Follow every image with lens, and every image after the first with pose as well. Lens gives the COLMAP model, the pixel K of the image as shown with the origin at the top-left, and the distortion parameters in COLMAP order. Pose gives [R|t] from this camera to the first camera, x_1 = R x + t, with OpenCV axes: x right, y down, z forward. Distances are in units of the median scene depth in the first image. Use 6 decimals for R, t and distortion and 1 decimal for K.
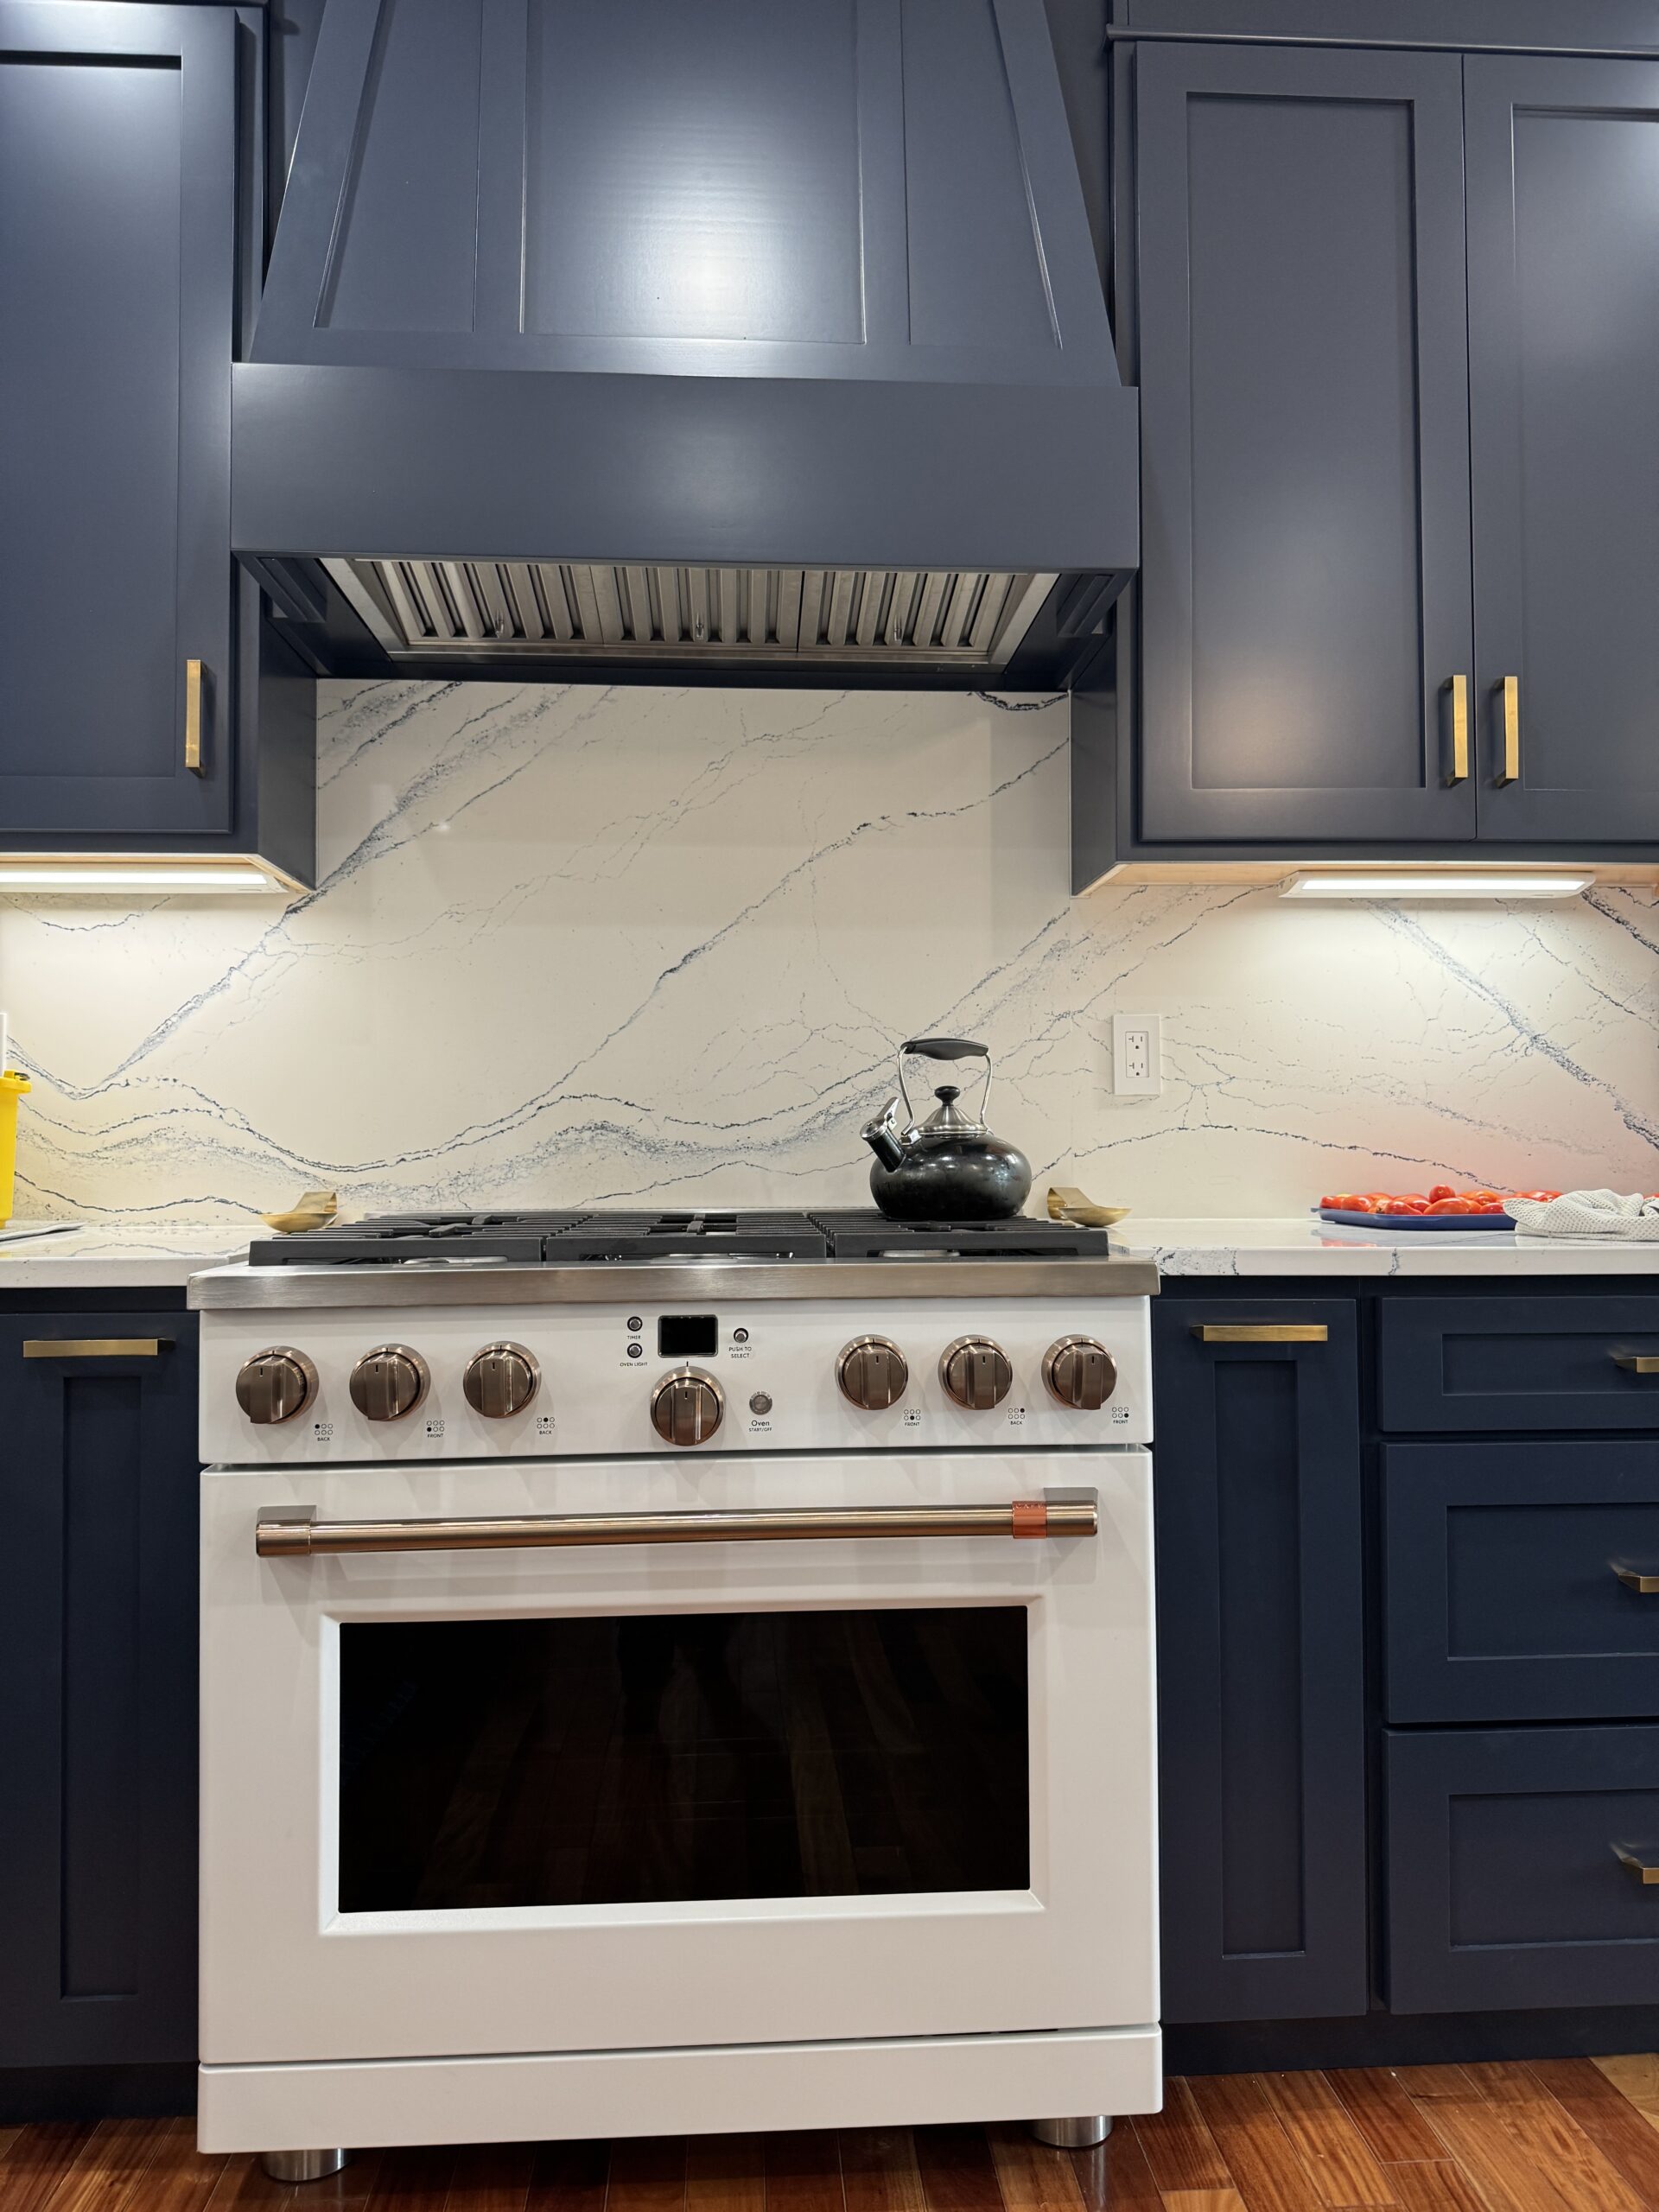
lens RADIAL K [[1564.2, 0, 829.5], [0, 1564.2, 1106.0], [0, 0, 1]] dist [0.138905, -0.179124]
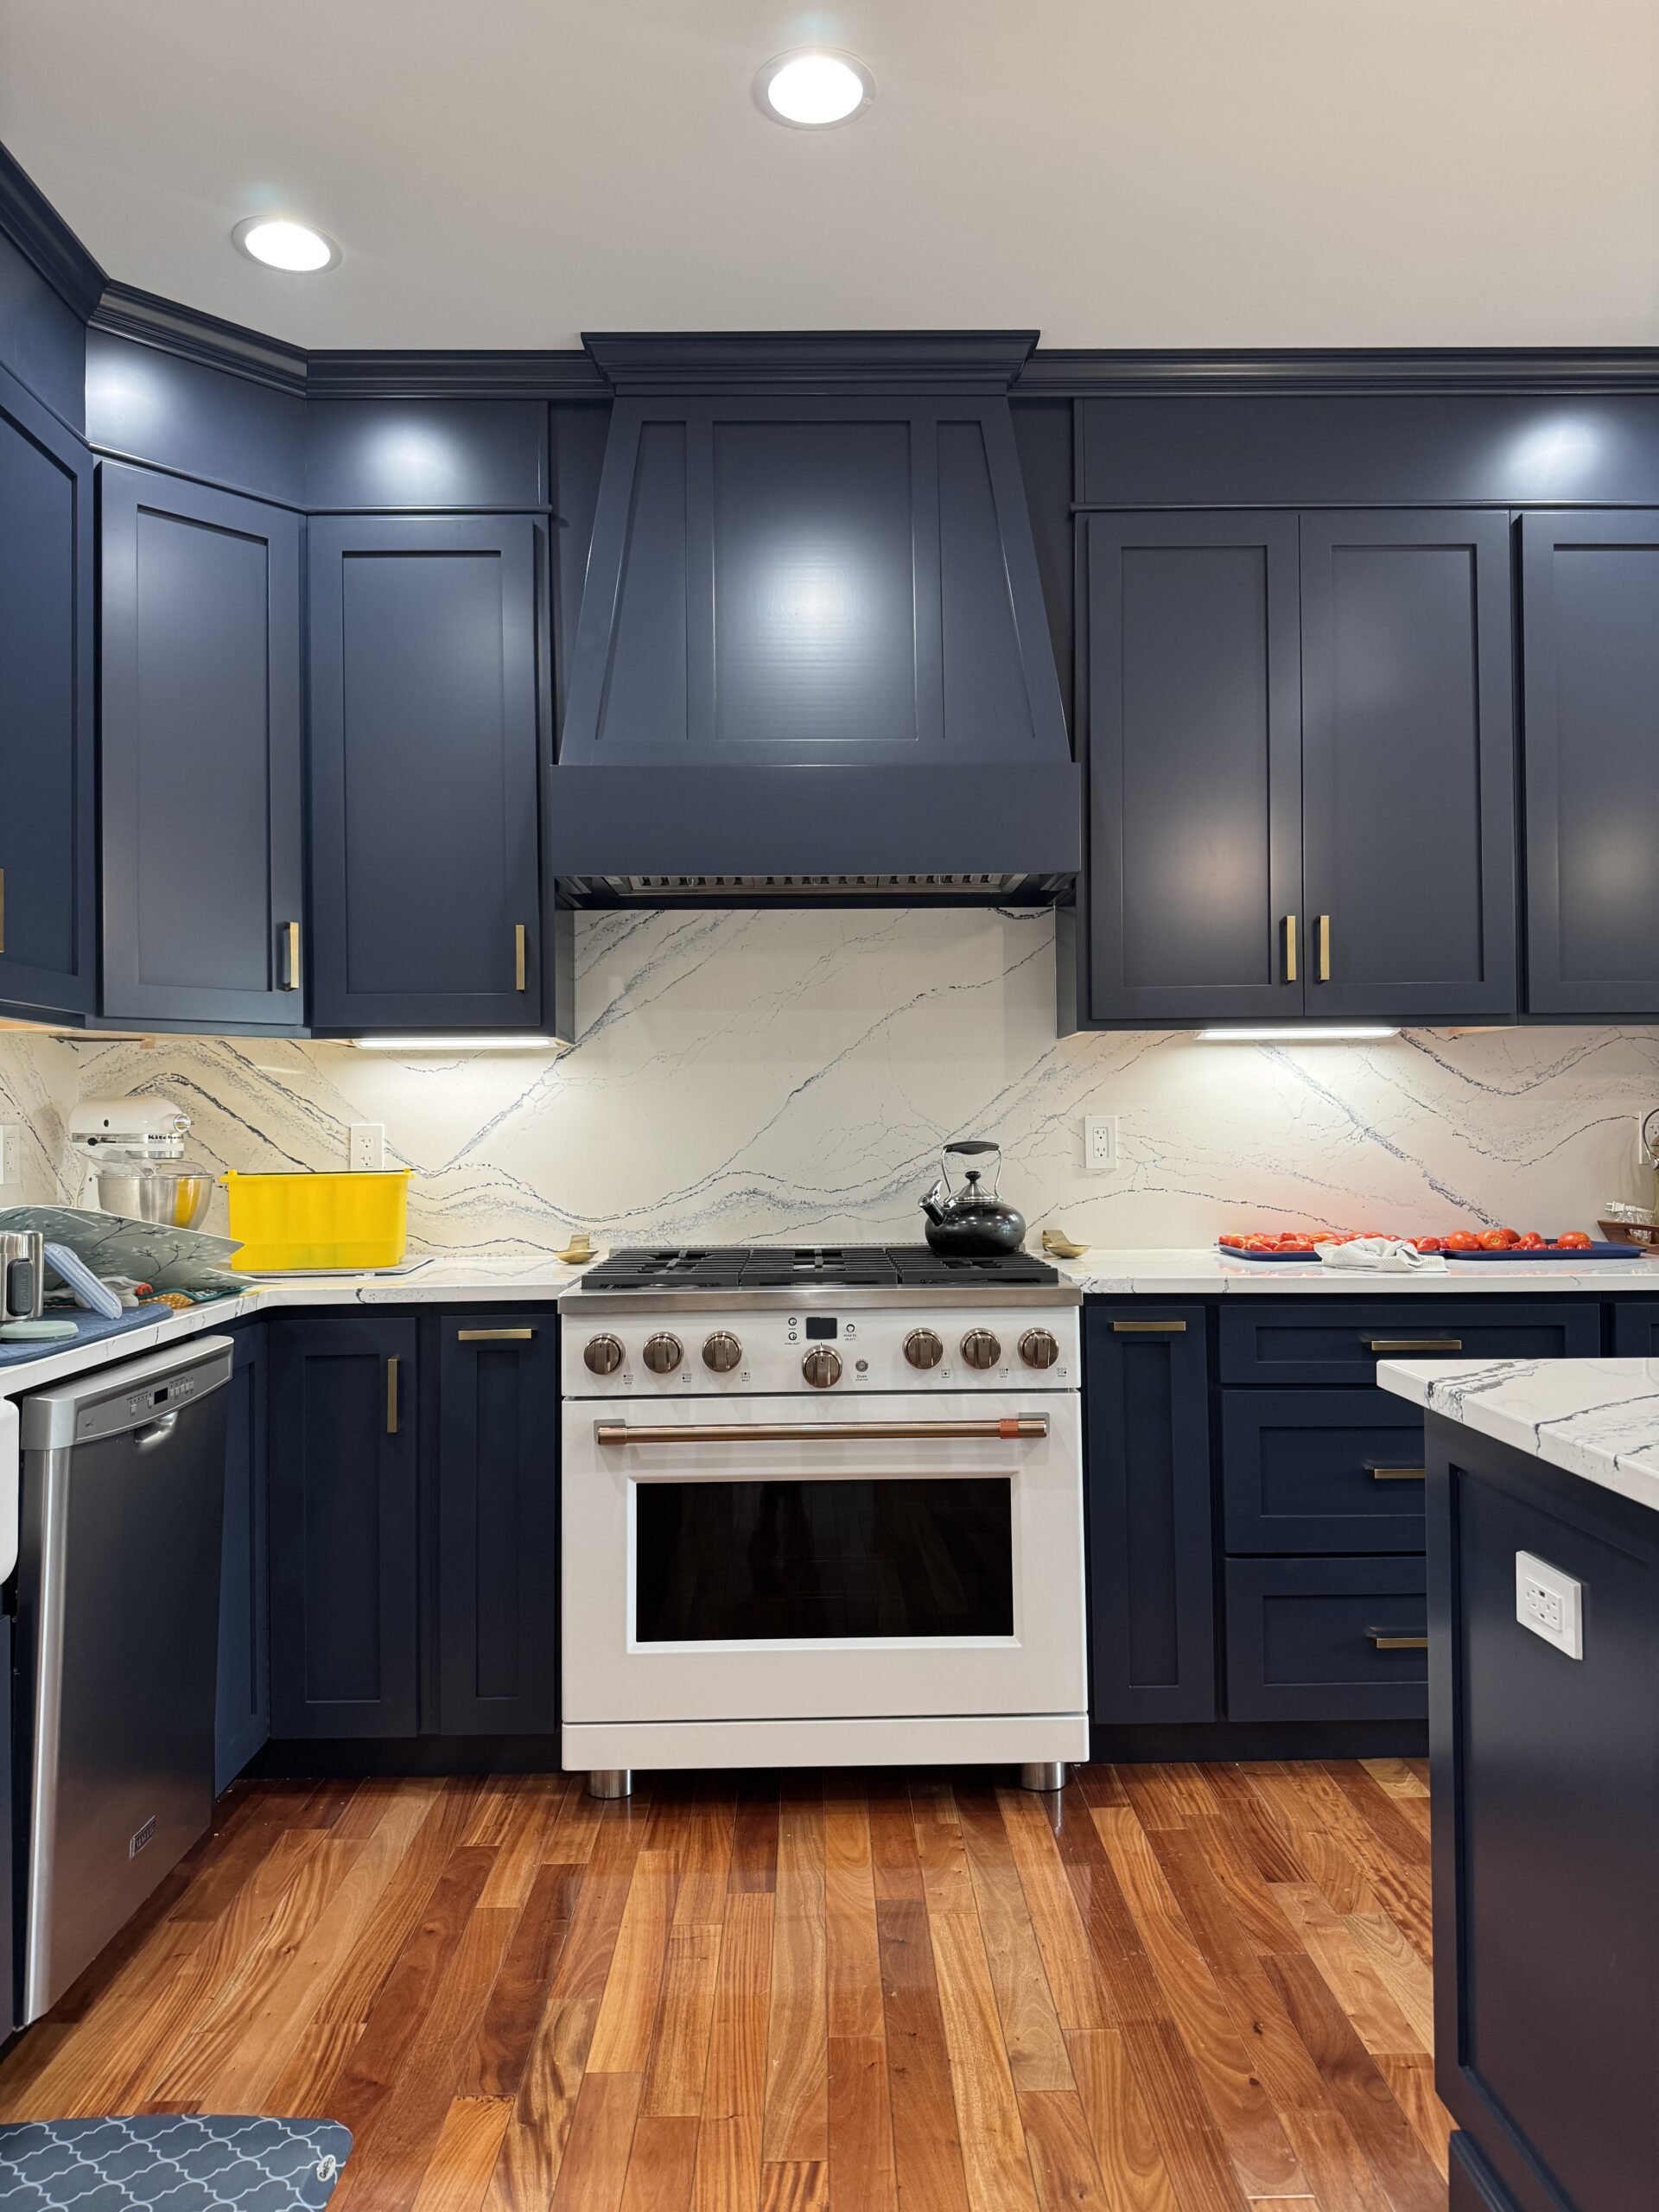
lens RADIAL K [[1544.4, 0, 829.5], [0, 1544.4, 1106.0], [0, 0, 1]] dist [0.180869, -0.304945]
pose [[0.998809, -0.006774, -0.048320, 0.006951], [0.007207, 0.999935, 0.008788, -0.113895], [0.048258, -0.009126, 0.998793, -0.710916]]
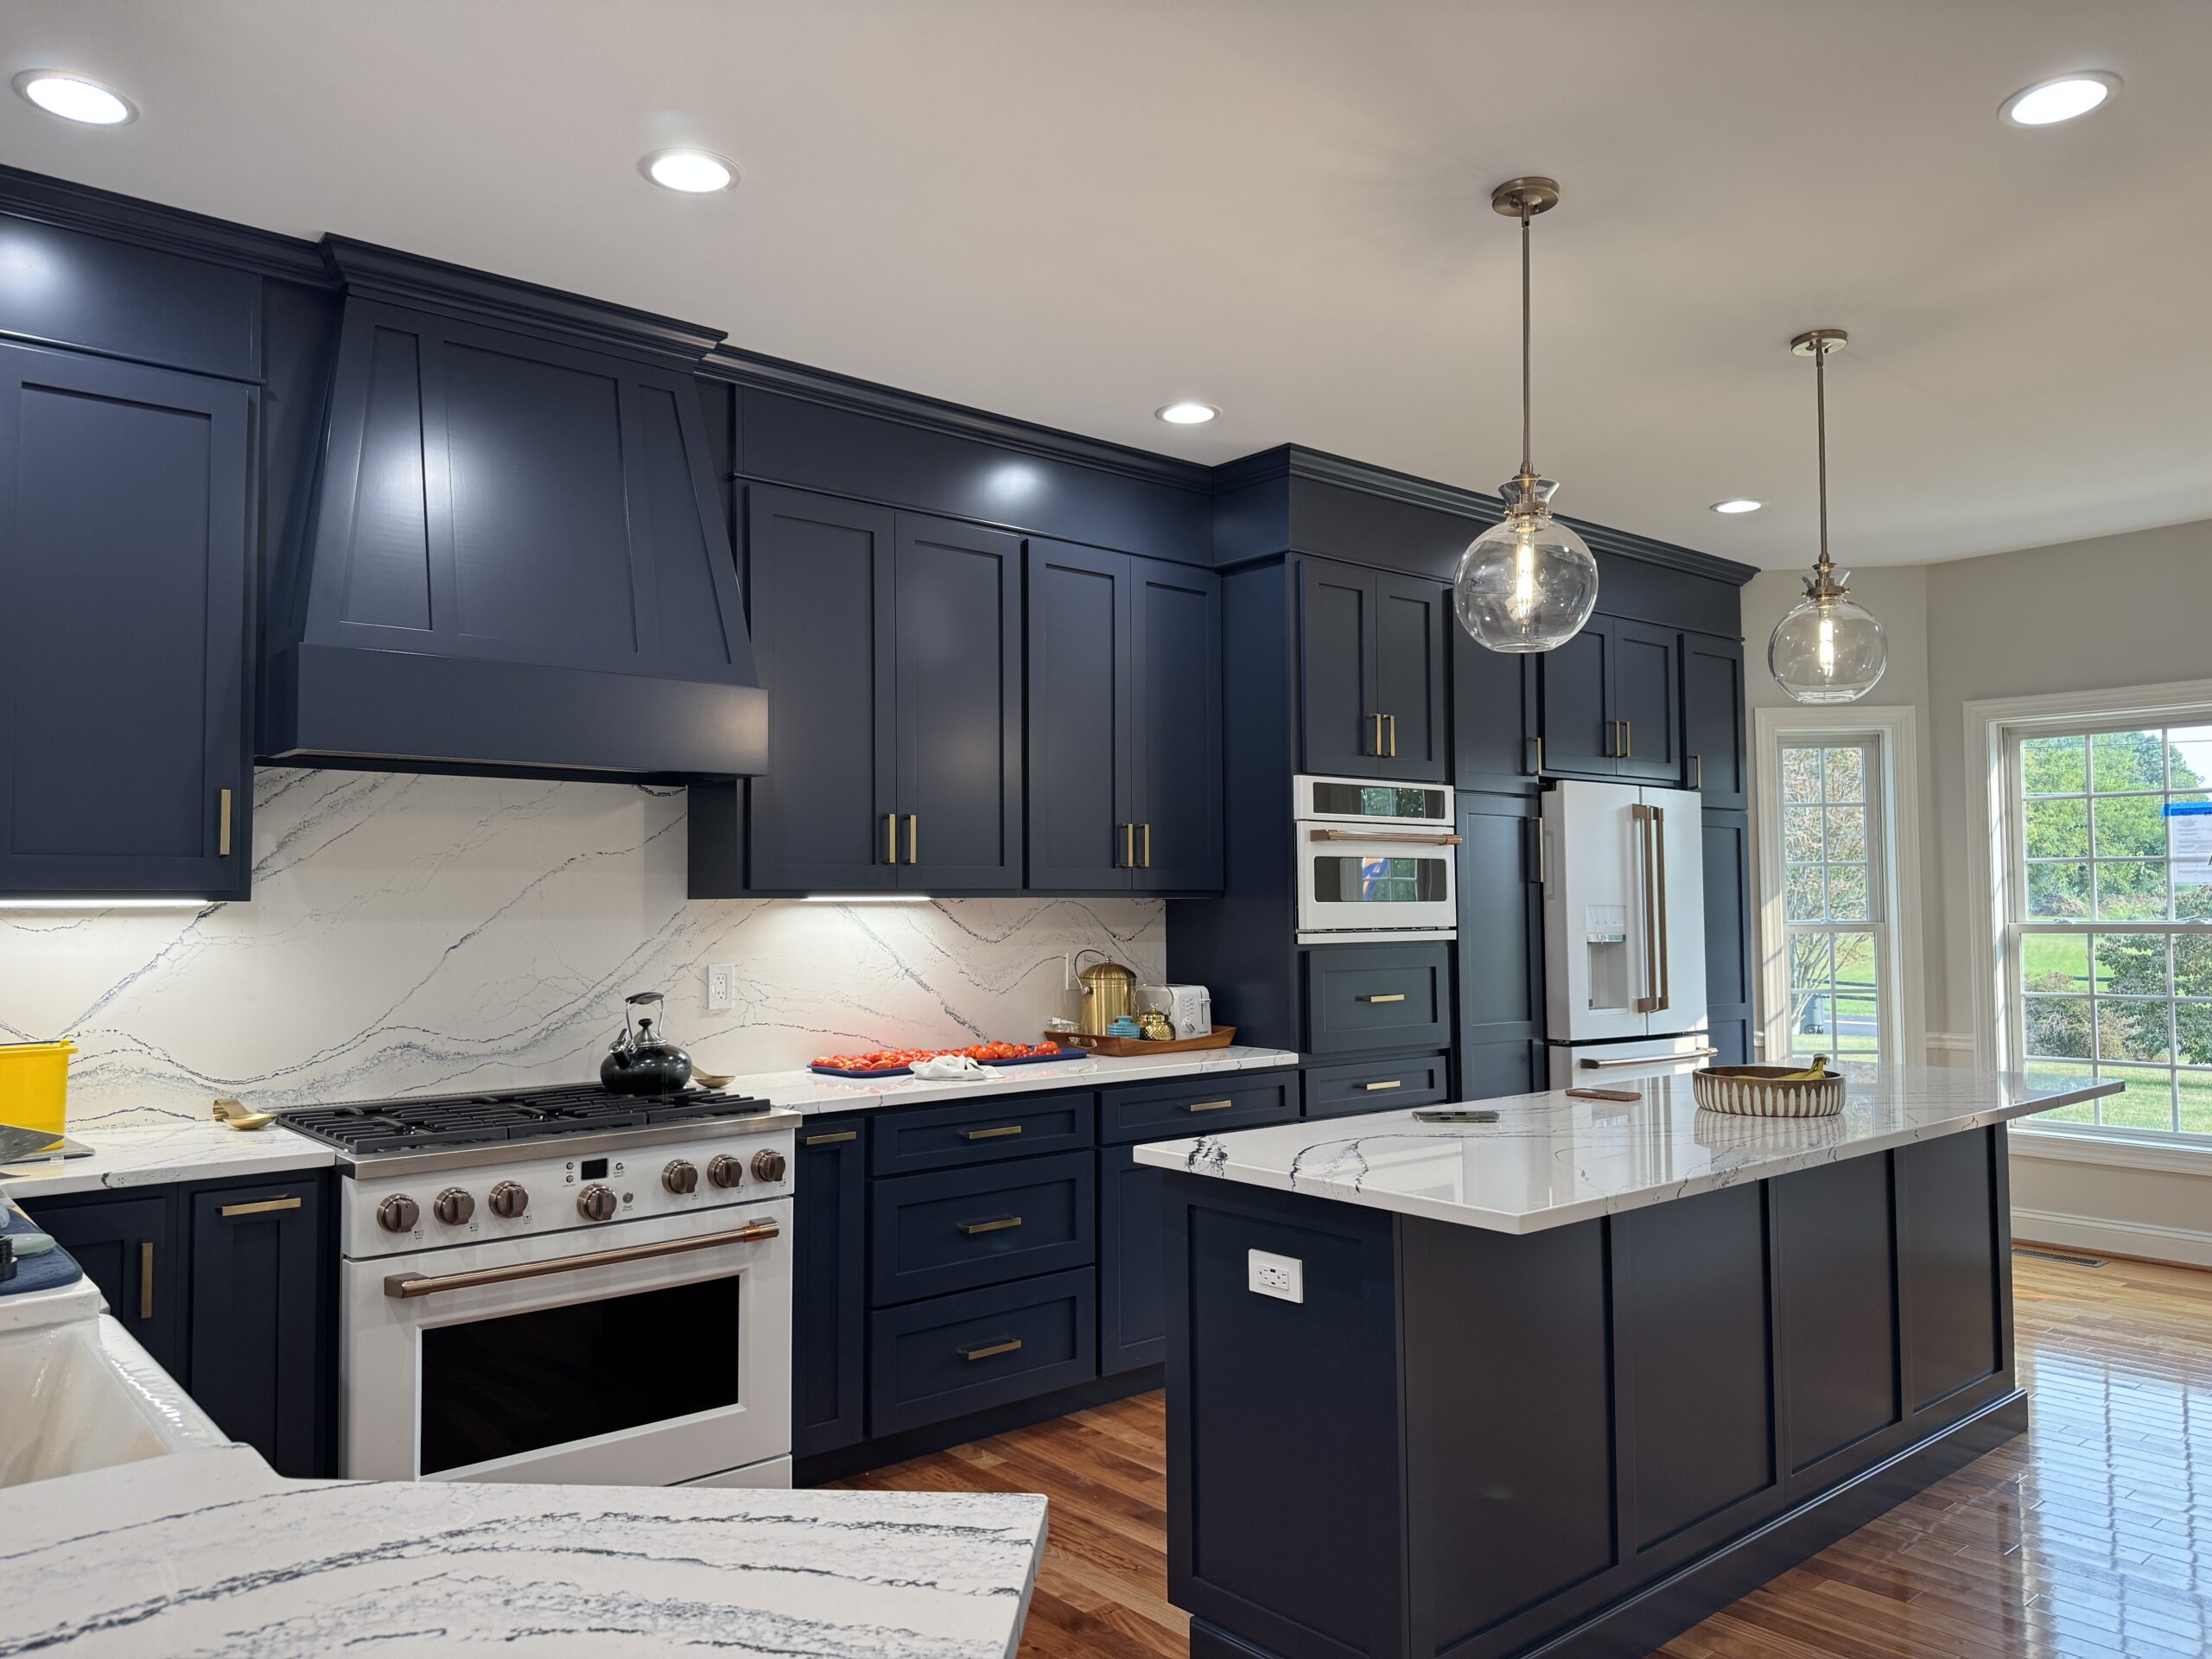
lens RADIAL K [[1558.0, 0, 1106.0], [0, 1558.0, 829.5], [0, 0, 1]] dist [0.058375, -0.103607]
pose [[0.803421, 0.026467, 0.594823, -0.715220], [-0.009603, 0.999458, -0.031501, -0.220660], [-0.595334, 0.019597, 0.803239, -0.977423]]
